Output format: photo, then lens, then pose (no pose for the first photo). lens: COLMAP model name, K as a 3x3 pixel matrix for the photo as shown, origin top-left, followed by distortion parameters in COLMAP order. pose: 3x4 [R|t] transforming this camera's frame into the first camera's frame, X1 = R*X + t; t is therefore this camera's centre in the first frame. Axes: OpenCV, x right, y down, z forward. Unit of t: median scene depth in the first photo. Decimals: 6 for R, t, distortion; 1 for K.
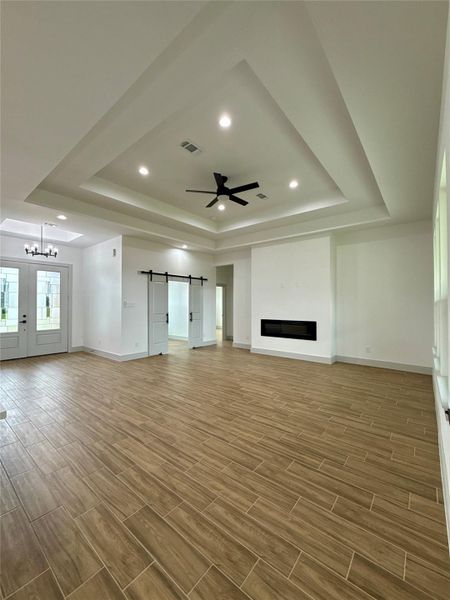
lens RADIAL K [[245.7, 0, 229.8], [0, 245.7, 305.7], [0, 0, 1]] dist [-0.002732, 0.000403]
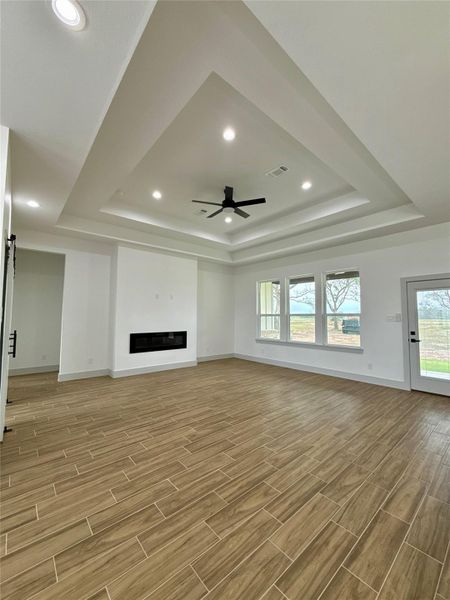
lens RADIAL K [[245.7, 0, 224.8], [0, 245.7, 298.9], [0, 0, 1]] dist [-0.002732, 0.000403]
pose [[0.176531, 0.072828, 0.981597, -0.771735], [0.001341, 0.997240, -0.074230, 0.000979], [-0.984294, 0.014420, 0.175946, 0.648042]]
